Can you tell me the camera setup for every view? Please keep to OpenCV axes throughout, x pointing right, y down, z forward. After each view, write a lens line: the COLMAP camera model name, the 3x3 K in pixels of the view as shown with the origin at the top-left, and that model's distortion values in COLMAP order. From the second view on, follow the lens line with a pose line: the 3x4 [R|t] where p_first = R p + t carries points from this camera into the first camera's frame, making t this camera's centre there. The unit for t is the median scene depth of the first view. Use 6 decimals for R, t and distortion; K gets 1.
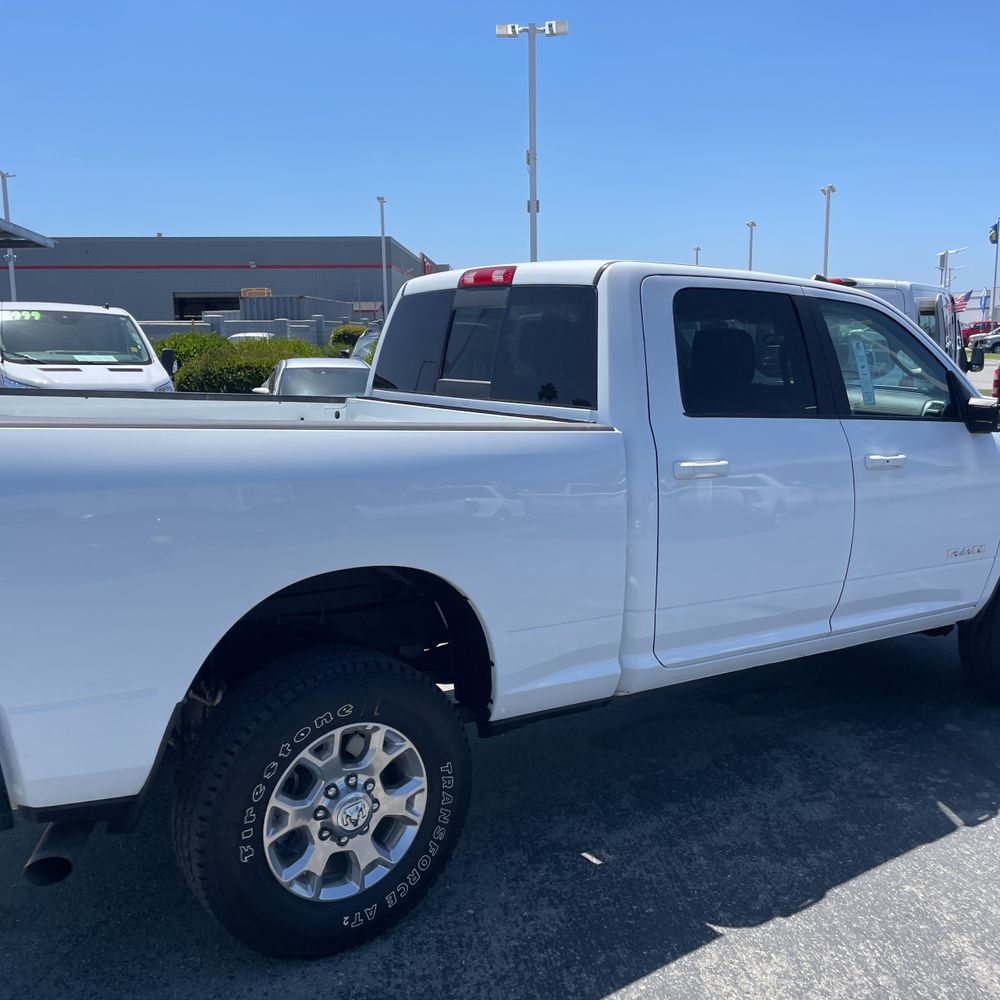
lens RADIAL K [[1010.3, 0, 508.0], [0, 1010.3, 485.4], [0, 0, 1]] dist [0.096505, -0.144854]
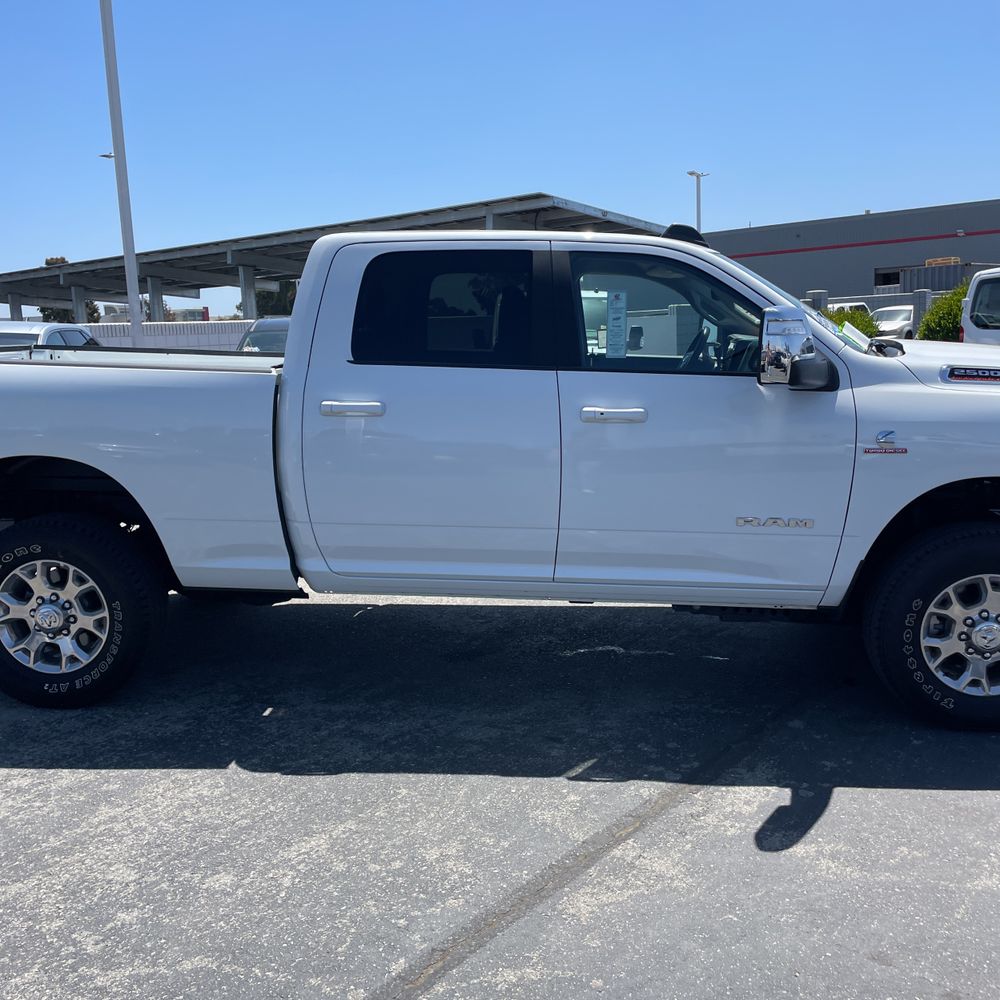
lens RADIAL K [[1010.3, 0, 508.0], [0, 1010.3, 485.4], [0, 0, 1]] dist [0.096505, -0.144854]
pose [[0.755221, 0.074937, -0.651172, 1.201877], [-0.062093, 0.997155, 0.042738, 0.013068], [0.652522, 0.008156, 0.757726, 0.252274]]
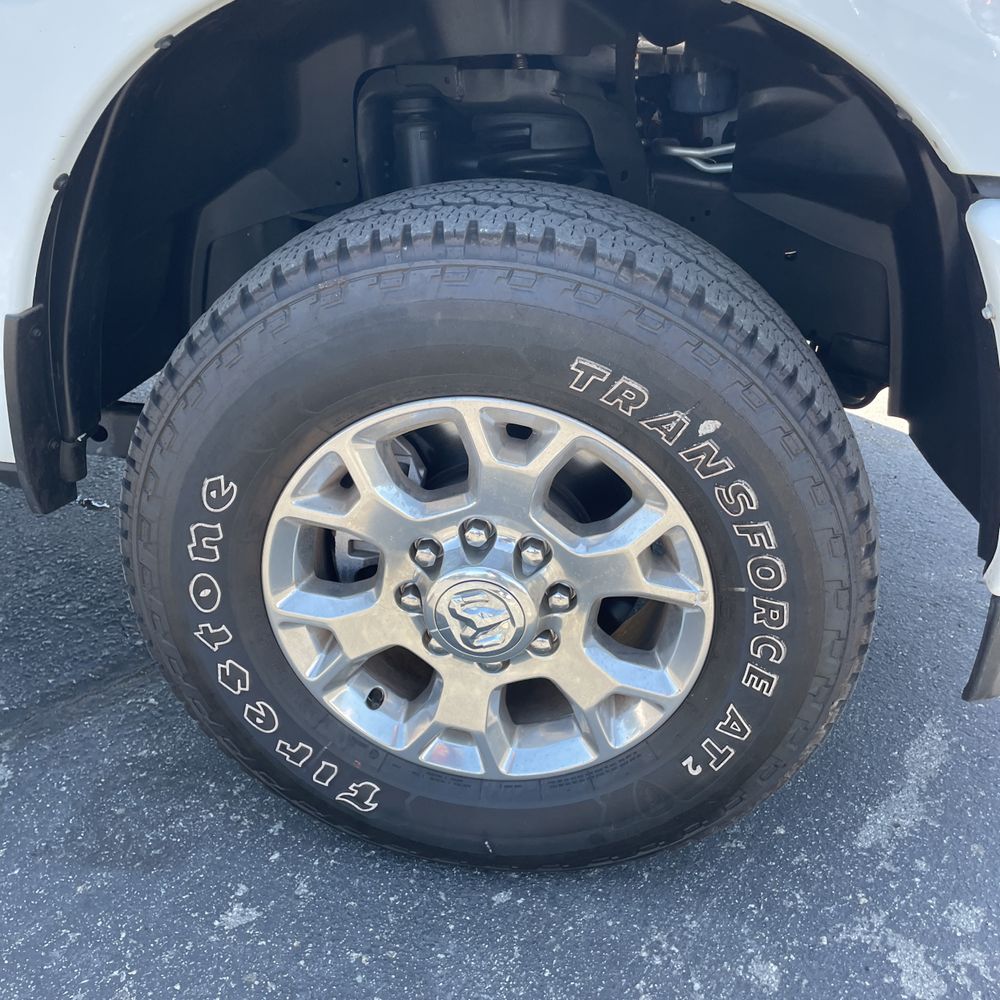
lens RADIAL K [[1010.3, 0, 508.0], [0, 1010.3, 485.4], [0, 0, 1]] dist [0.096505, -0.144854]
pose [[0.734220, 0.314976, -0.601425, 1.042087], [-0.102858, 0.927247, 0.360046, 0.049939], [0.671075, -0.202491, 0.713201, 1.359306]]
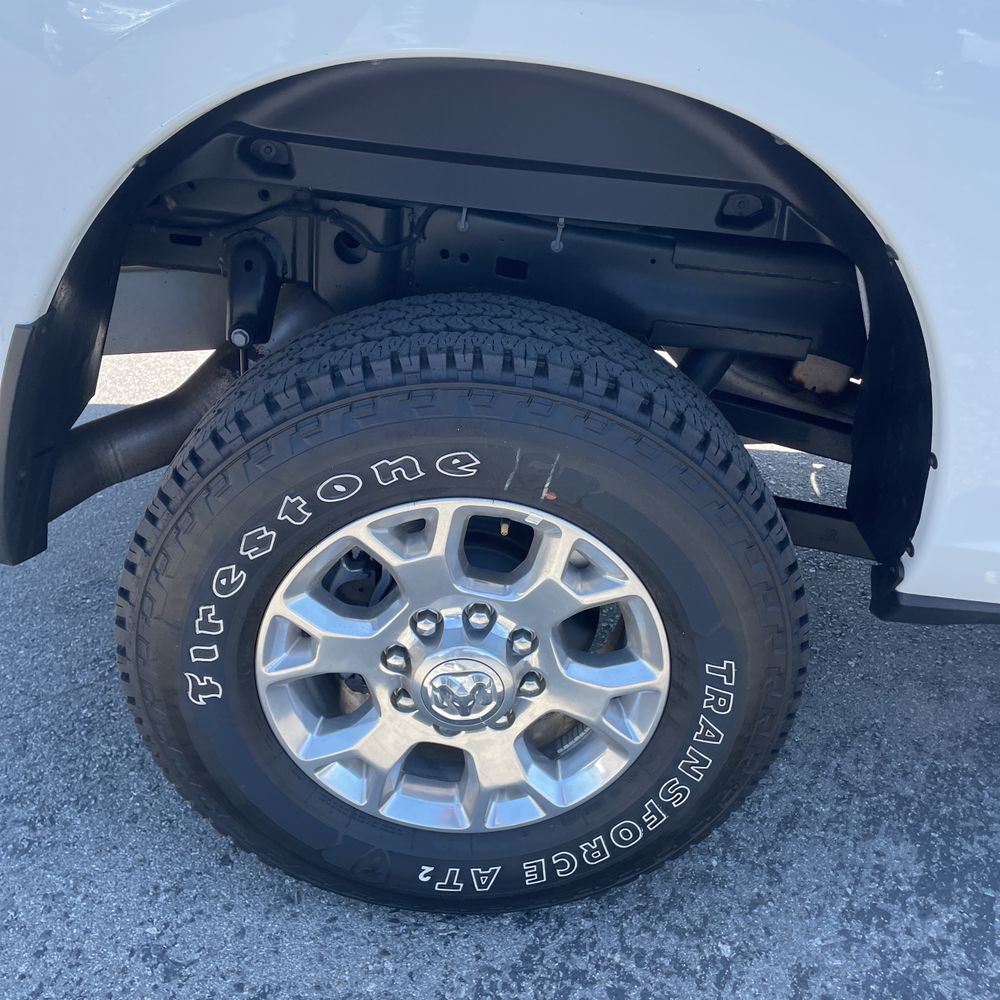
lens RADIAL K [[1010.3, 0, 508.0], [0, 1010.3, 485.4], [0, 0, 1]] dist [0.096505, -0.144854]
pose [[0.809907, 0.321710, -0.490462, 0.041718], [-0.153862, 0.923412, 0.351621, 0.077888], [0.566019, -0.209317, 0.797377, 0.609267]]
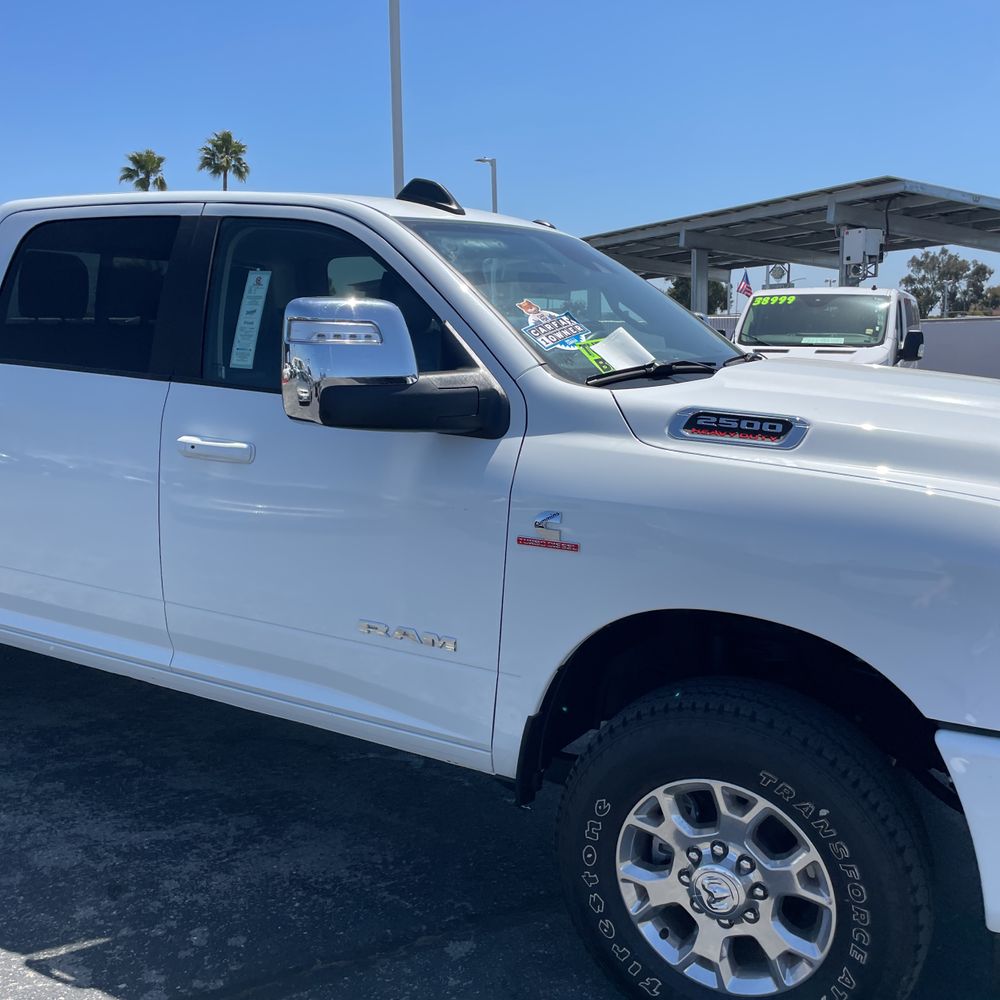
lens RADIAL K [[1010.3, 0, 508.0], [0, 1010.3, 485.4], [0, 0, 1]] dist [0.096505, -0.144854]
pose [[0.434717, 0.128931, -0.891290, 1.374453], [-0.126570, 0.988622, 0.081278, -0.101375], [0.891628, 0.077478, 0.446090, 1.122459]]
